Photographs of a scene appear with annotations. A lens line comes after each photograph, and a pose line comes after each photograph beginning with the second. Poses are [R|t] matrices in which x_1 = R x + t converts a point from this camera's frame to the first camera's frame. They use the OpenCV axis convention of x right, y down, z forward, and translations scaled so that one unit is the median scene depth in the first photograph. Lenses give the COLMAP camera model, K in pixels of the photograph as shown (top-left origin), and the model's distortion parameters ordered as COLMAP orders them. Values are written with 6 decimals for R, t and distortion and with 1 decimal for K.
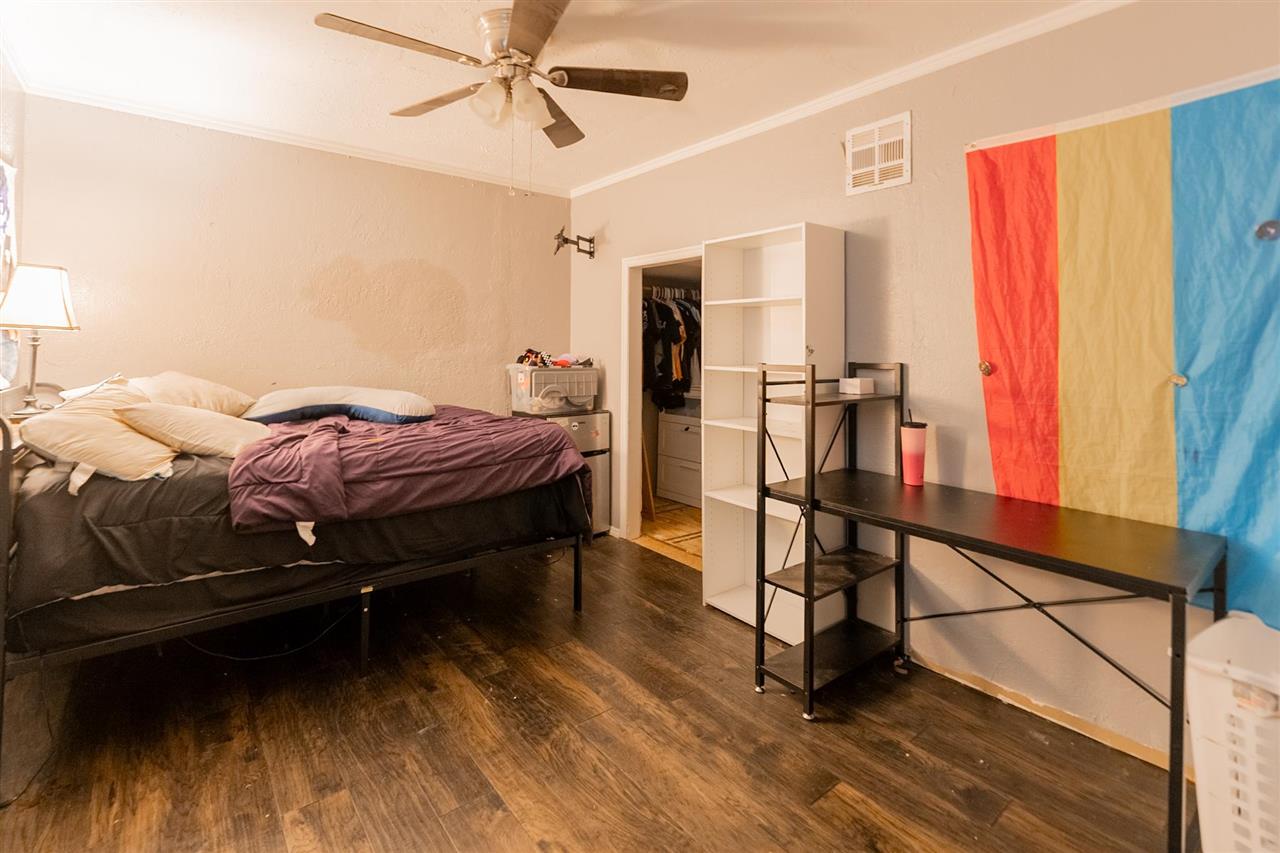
lens RADIAL K [[615.7, 0, 621.5], [0, 615.7, 337.2], [0, 0, 1]] dist [0.002991, 0.000912]
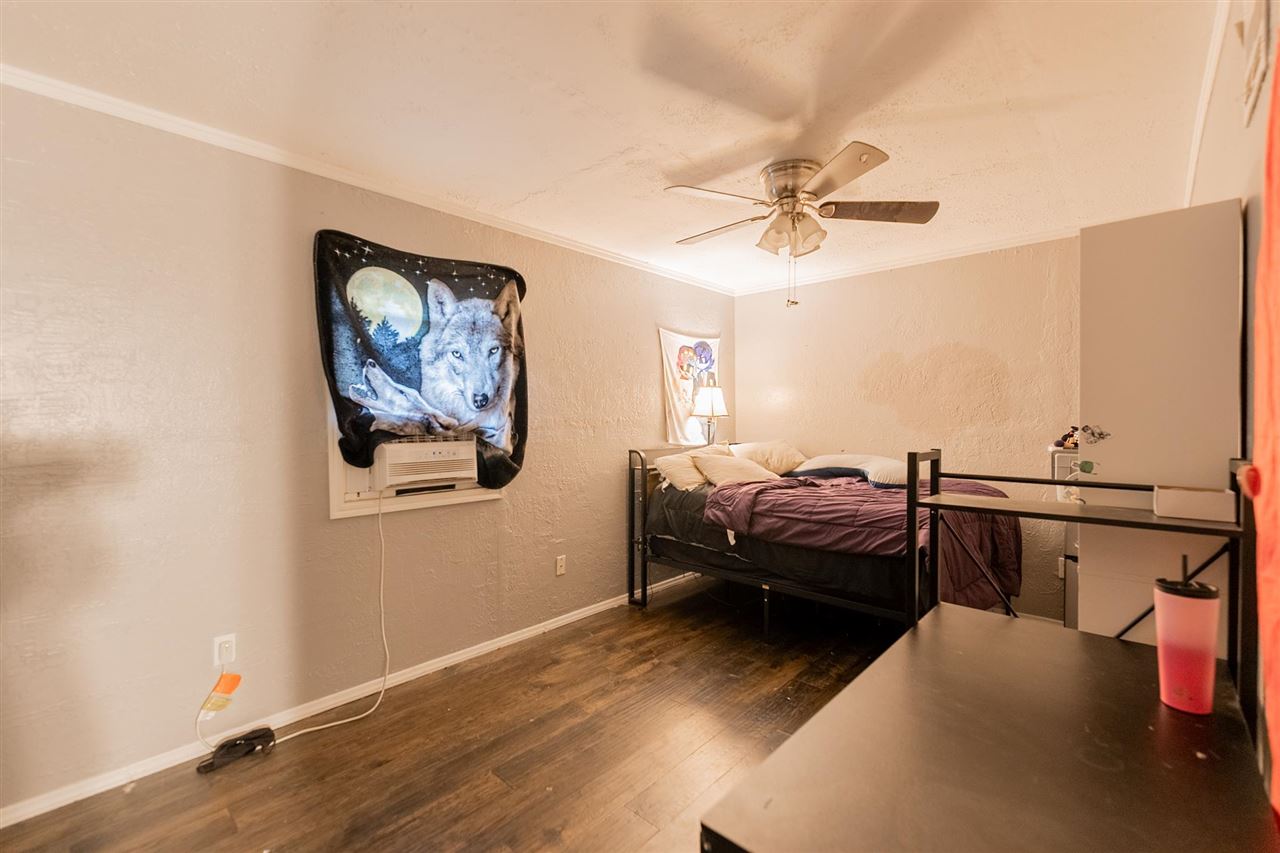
lens RADIAL K [[557.2, 0, 641.2], [0, 557.2, 427.7], [0, 0, 1]] dist [0.002249, -0.001146]
pose [[0.132578, 0.007151, -0.991147, 0.982767], [0.022447, 0.999696, 0.010215, -0.001432], [0.990918, -0.023603, 0.132377, 0.577824]]
